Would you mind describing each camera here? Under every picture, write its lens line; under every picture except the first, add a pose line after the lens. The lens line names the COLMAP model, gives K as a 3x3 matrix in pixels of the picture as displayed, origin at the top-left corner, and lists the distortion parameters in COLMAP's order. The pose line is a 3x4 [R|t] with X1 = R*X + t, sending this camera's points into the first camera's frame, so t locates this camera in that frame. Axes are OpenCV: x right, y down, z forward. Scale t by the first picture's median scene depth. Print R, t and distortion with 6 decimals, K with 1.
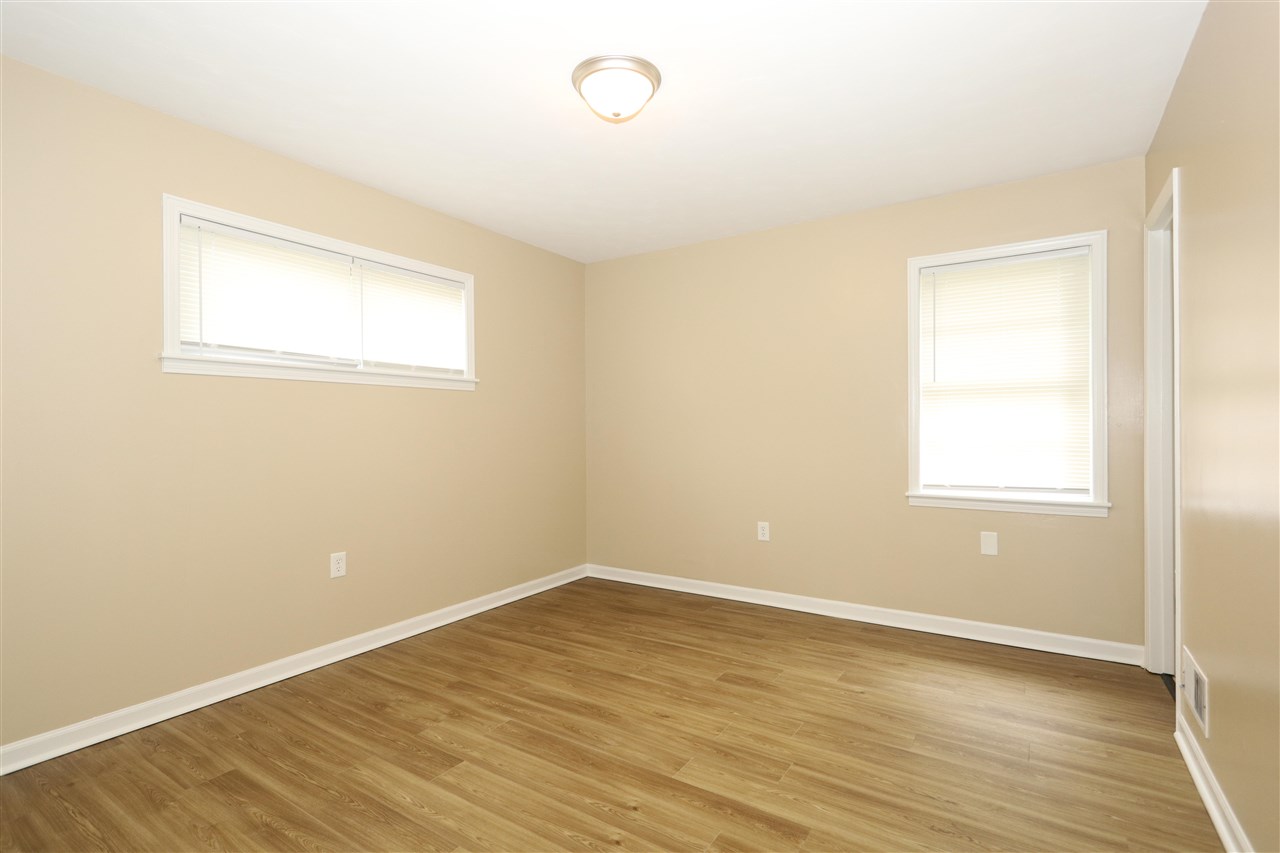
lens RADIAL K [[606.6, 0, 639.5], [0, 606.6, 430.0], [0, 0, 1]] dist [-0.001796, 0.000015]
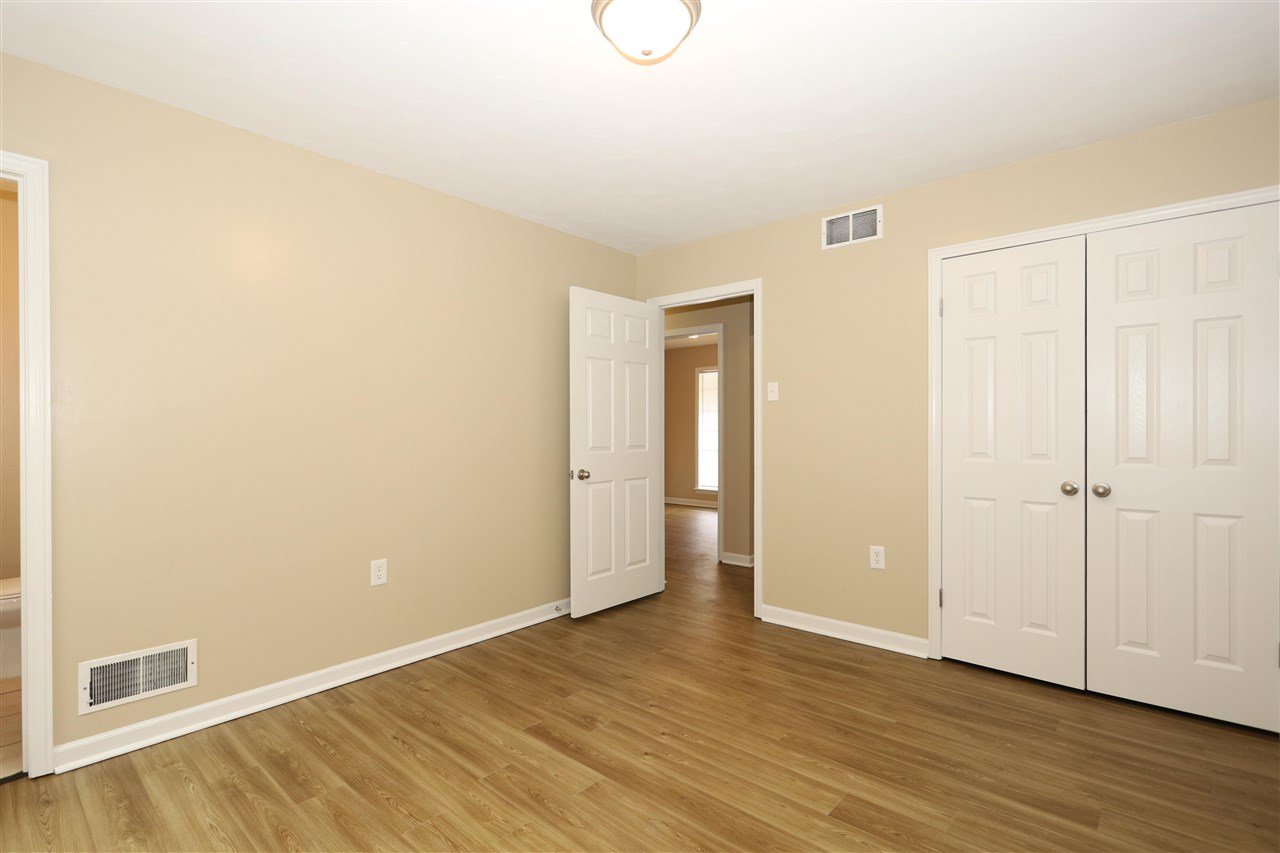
lens RADIAL K [[606.6, 0, 639.5], [0, 606.6, 430.0], [0, 0, 1]] dist [-0.001796, 0.000015]
pose [[-0.990350, 0.008252, 0.138342, -0.148972], [0.009054, 0.999946, 0.005171, -0.020926], [-0.138292, 0.006374, -0.990371, 1.971141]]
